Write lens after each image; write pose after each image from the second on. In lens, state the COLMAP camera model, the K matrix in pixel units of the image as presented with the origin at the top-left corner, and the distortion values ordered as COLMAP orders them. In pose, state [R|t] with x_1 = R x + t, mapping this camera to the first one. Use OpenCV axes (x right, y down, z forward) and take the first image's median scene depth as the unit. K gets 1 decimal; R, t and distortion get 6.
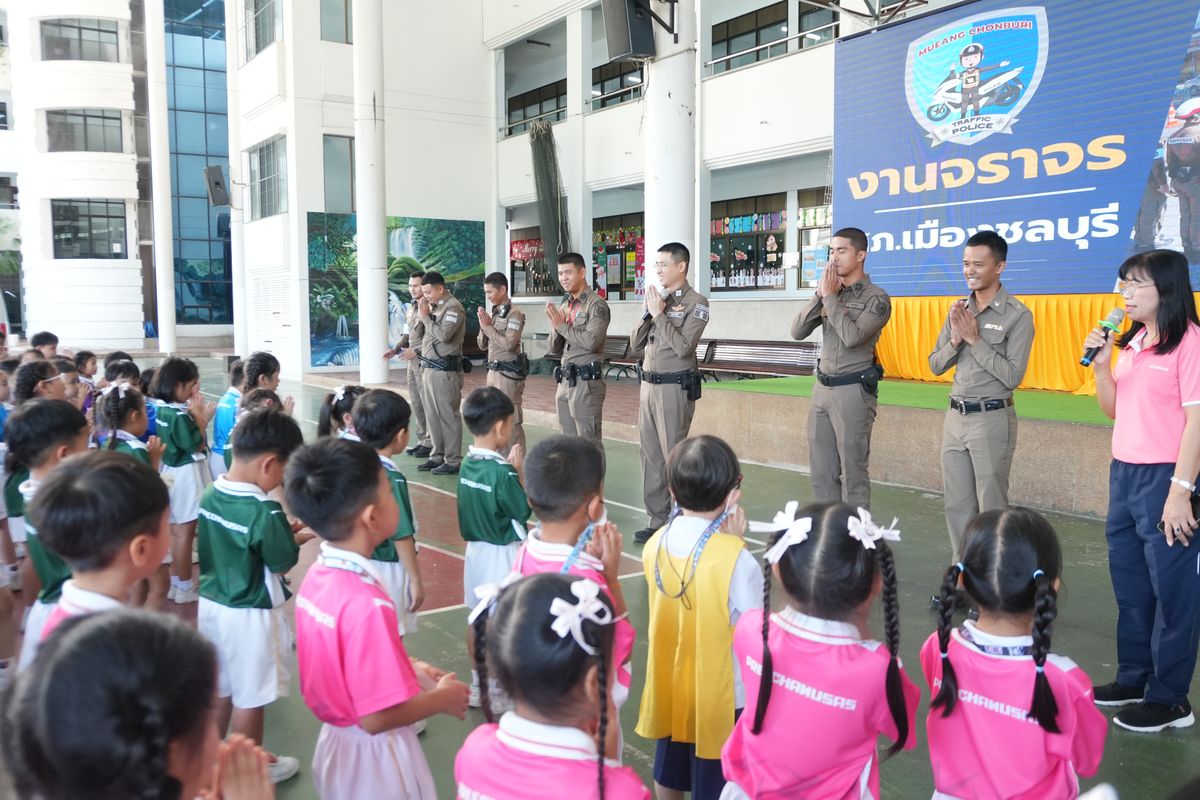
lens RADIAL K [[973.4, 0, 594.6], [0, 973.4, 394.3], [0, 0, 1]] dist [-0.040513, 0.034156]
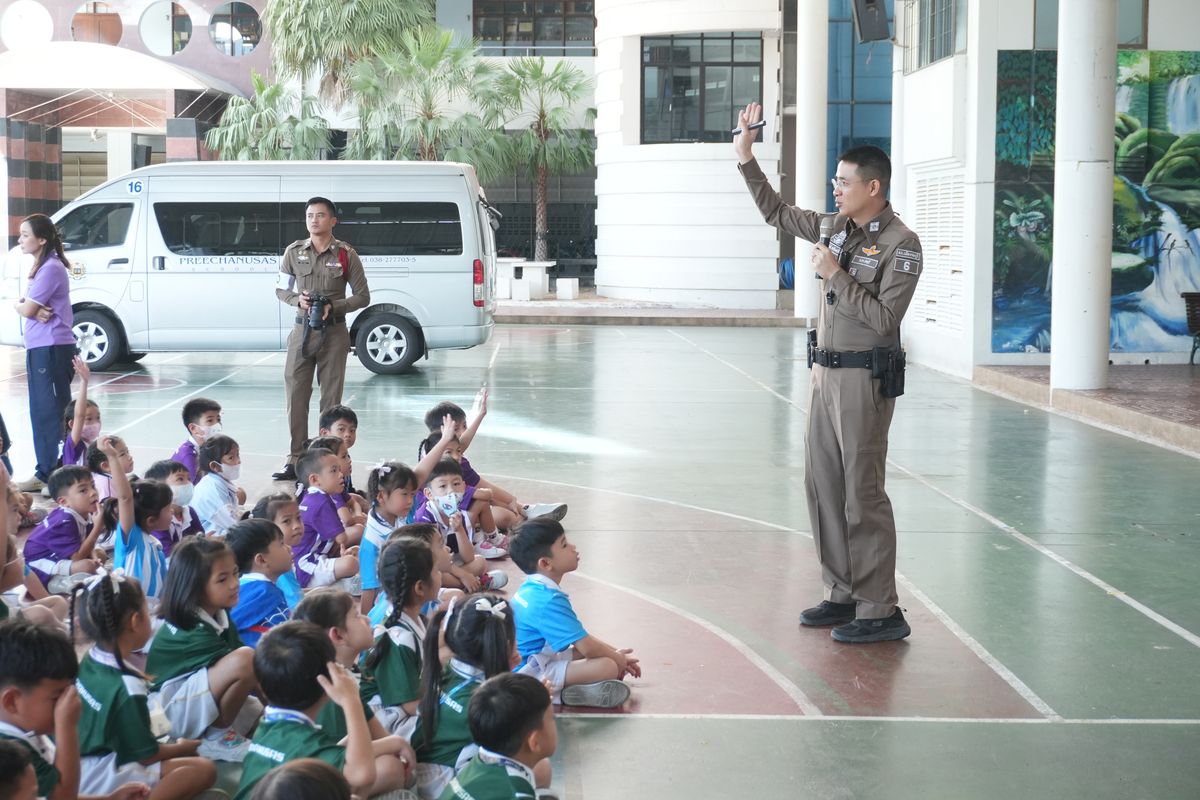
lens RADIAL K [[2088.1, 0, 591.8], [0, 2088.1, 394.3], [0, 0, 1]] dist [0.196342, 0.000000]
pose [[0.840806, 0.050333, -0.538992, 0.130982], [-0.057508, 0.998339, 0.003519, 0.002154], [0.538274, 0.028037, 0.842303, -0.053805]]
